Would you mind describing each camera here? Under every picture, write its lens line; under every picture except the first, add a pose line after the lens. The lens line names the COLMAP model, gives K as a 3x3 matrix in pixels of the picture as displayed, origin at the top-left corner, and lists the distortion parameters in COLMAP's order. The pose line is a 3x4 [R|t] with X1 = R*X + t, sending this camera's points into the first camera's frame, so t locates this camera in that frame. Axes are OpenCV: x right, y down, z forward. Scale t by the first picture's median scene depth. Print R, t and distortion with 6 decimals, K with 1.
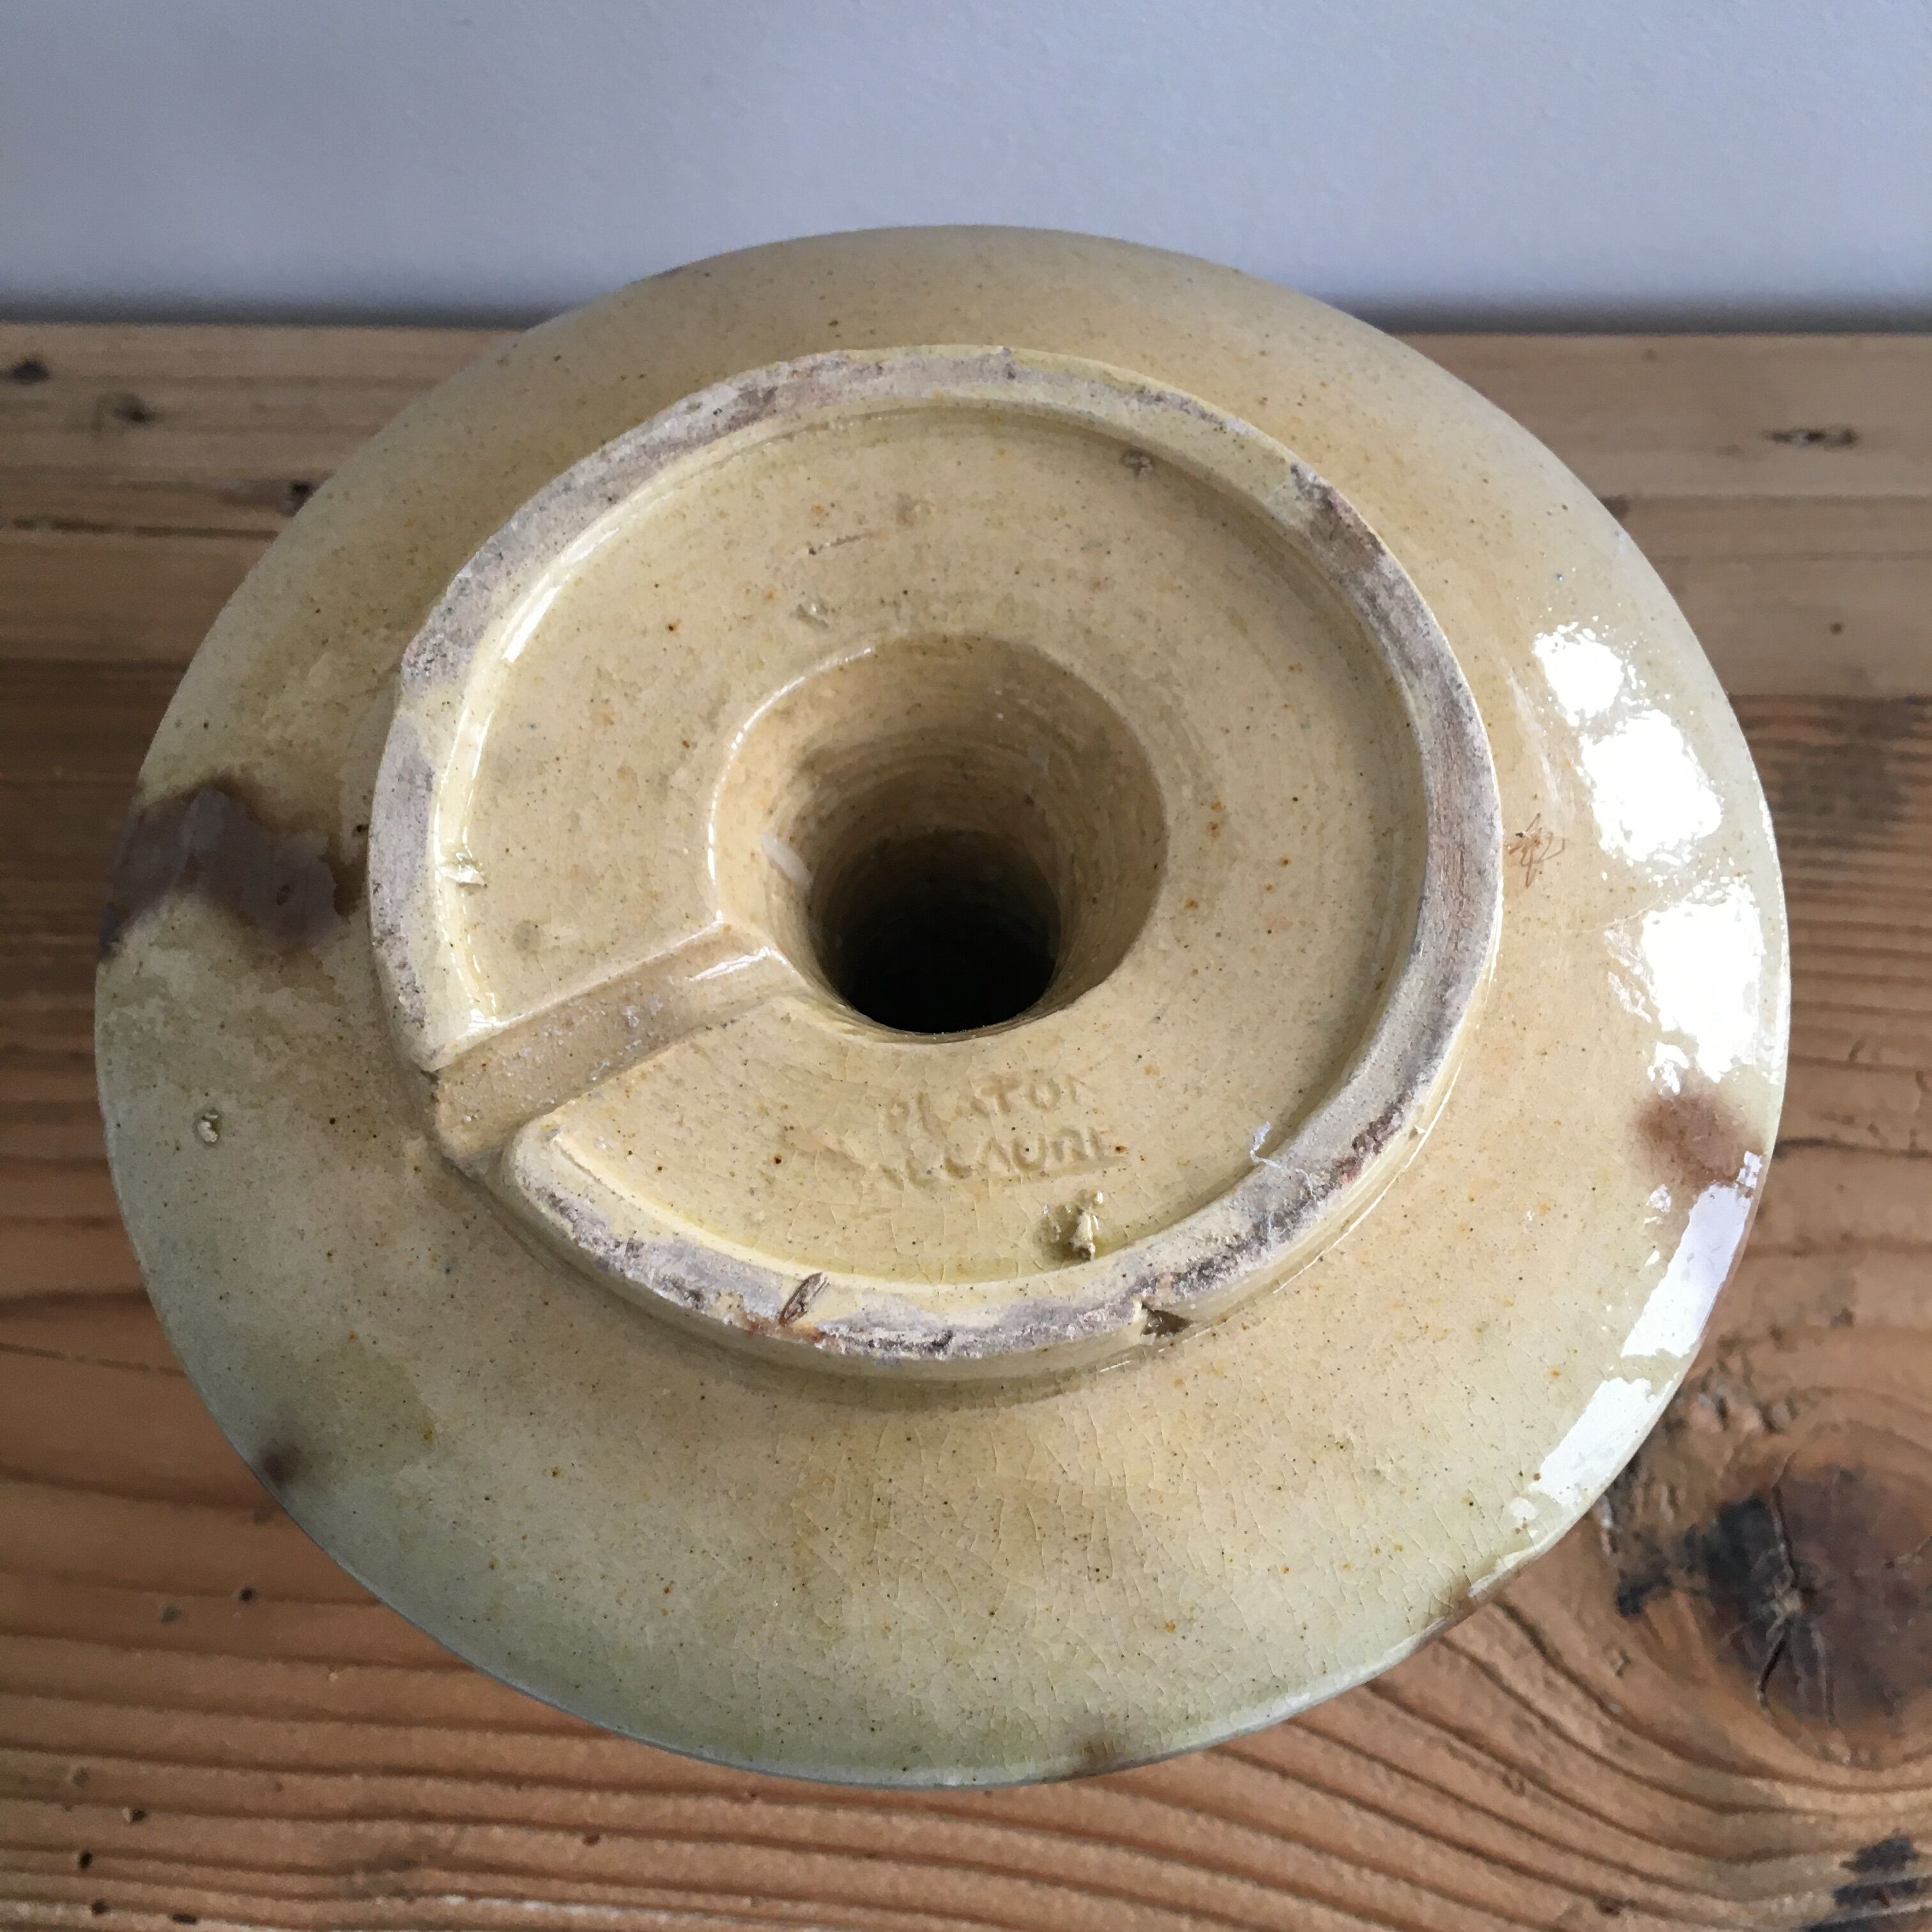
lens RADIAL K [[2199.3, 0, 978.2], [0, 2199.3, 924.0], [0, 0, 1]] dist [0.016199, 0.000000]
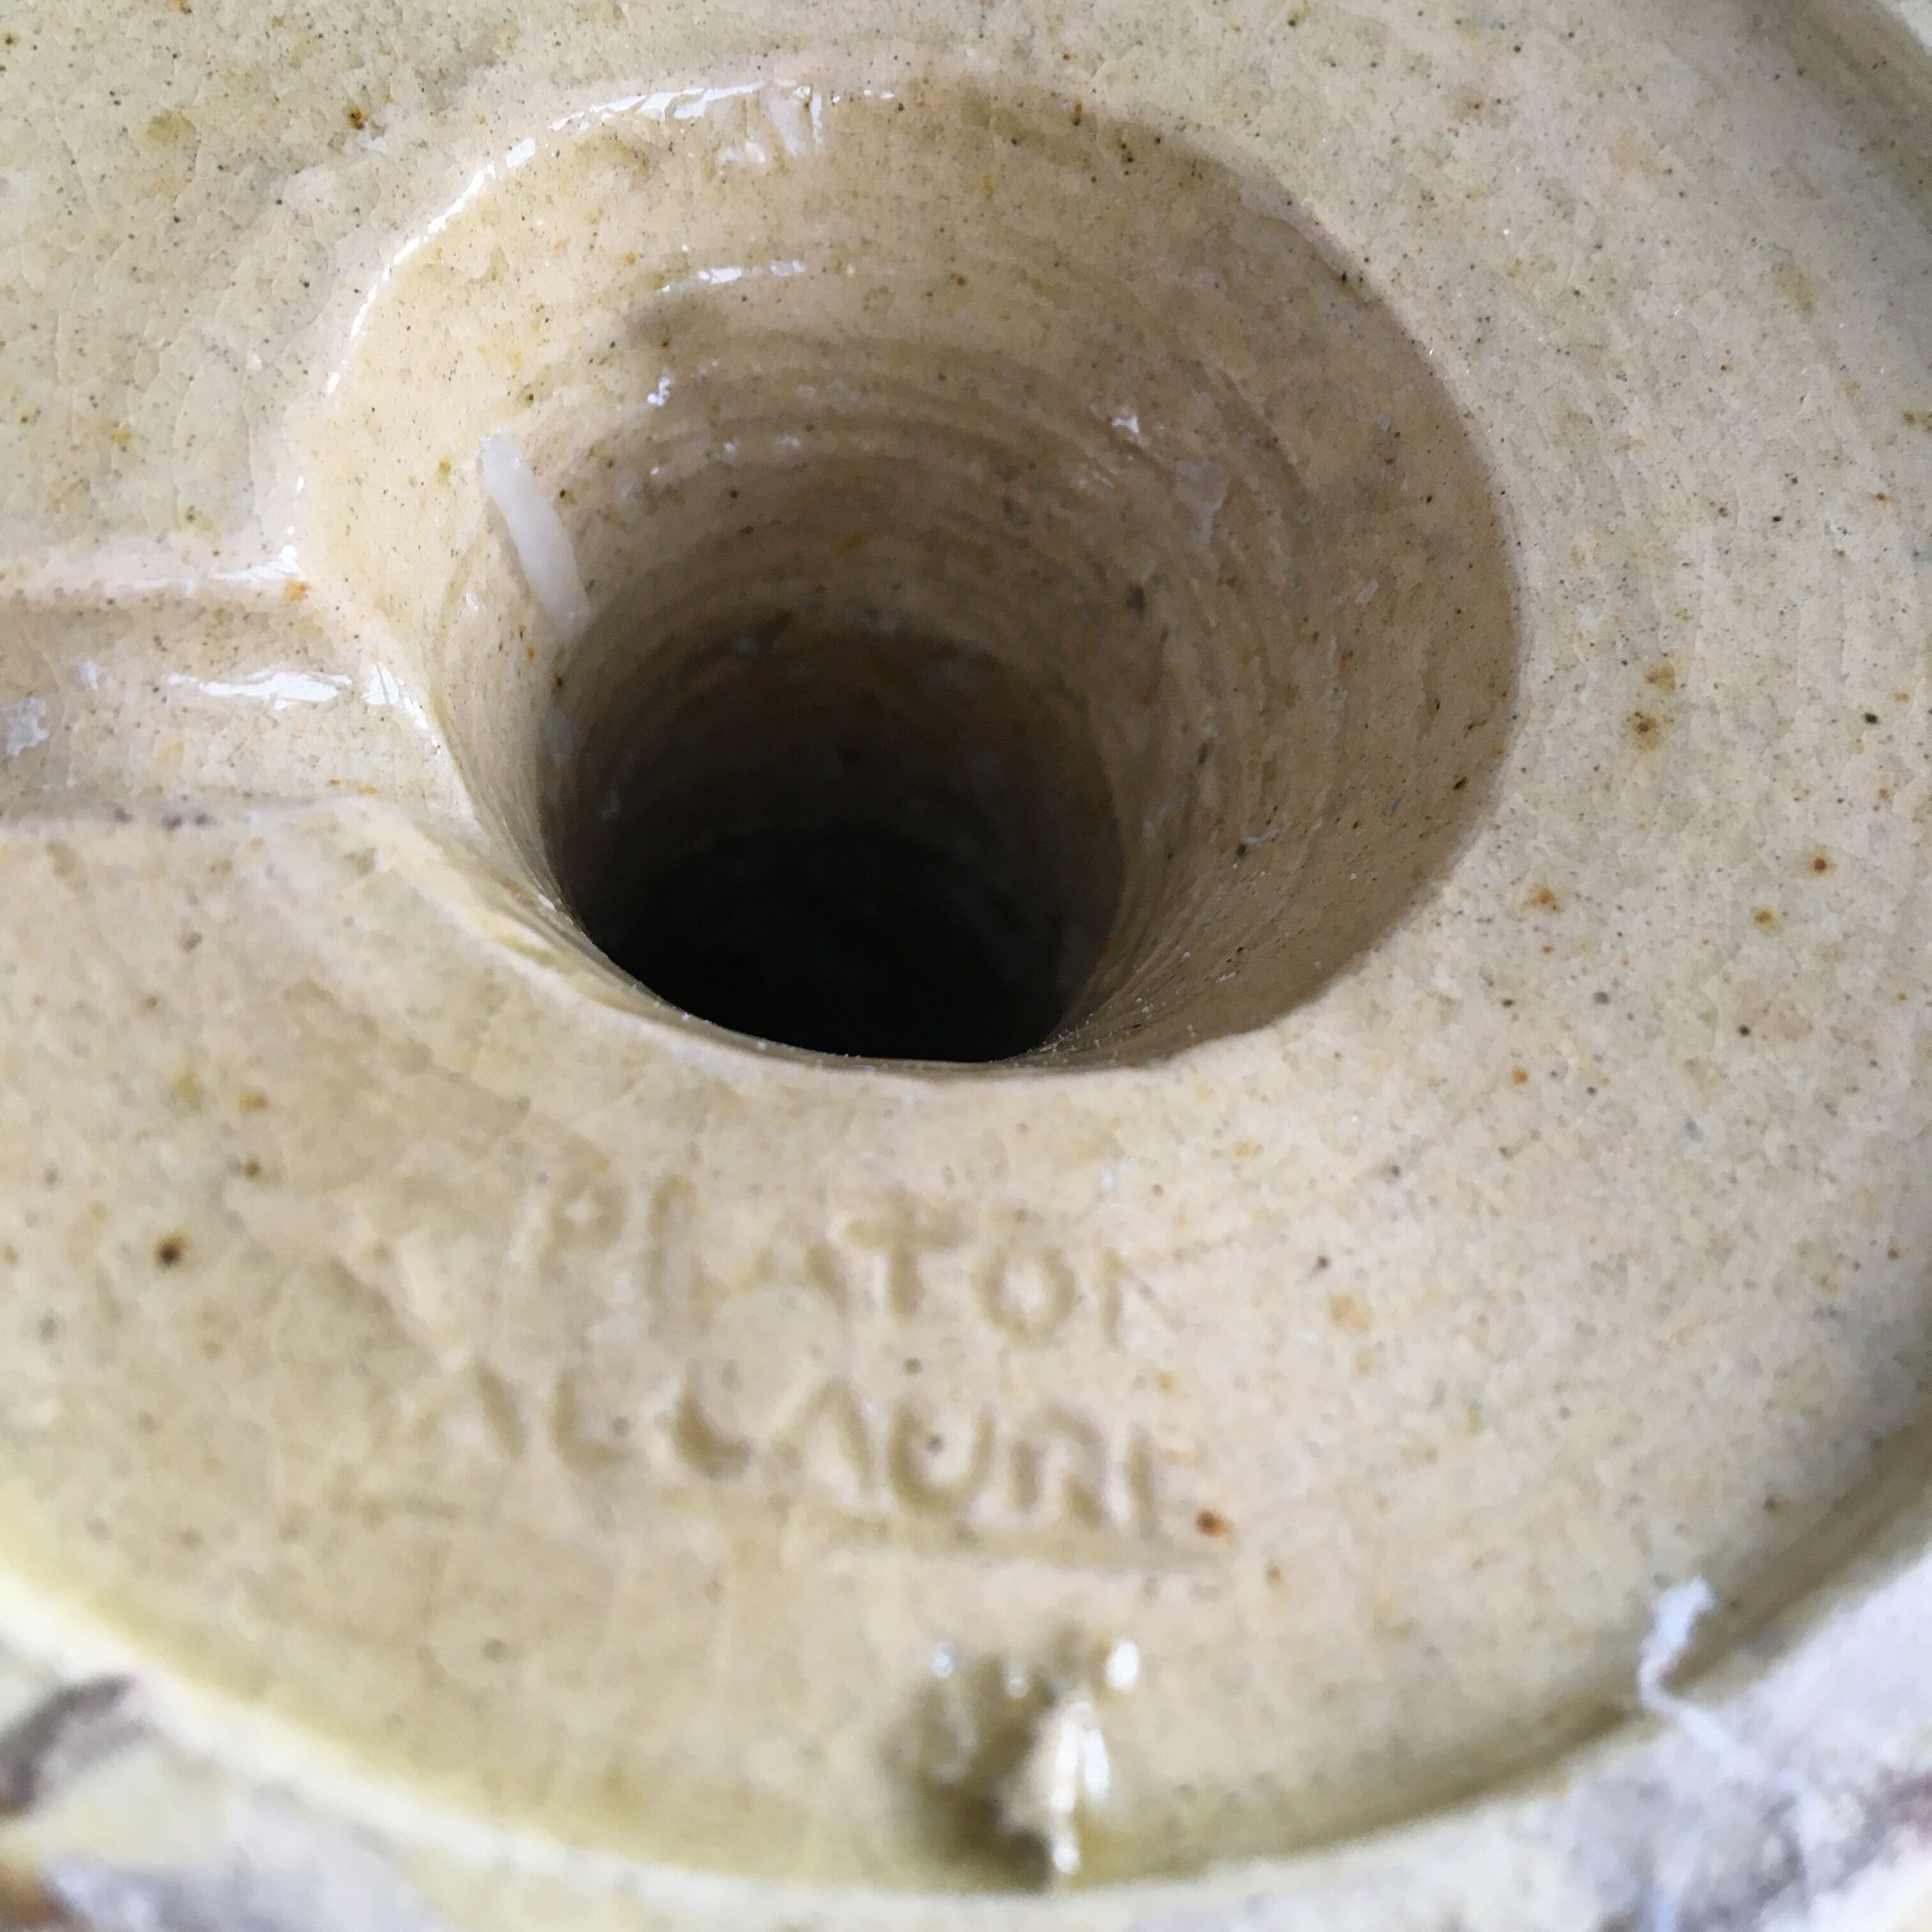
lens RADIAL K [[2199.3, 0, 973.8], [0, 2199.3, 976.4], [0, 0, 1]] dist [0.016199, 0.000000]
pose [[0.954694, 0.292960, 0.052286, -0.008821], [-0.290023, 0.955315, -0.057097, 0.052265], [-0.066677, 0.039346, 0.996999, 0.652487]]
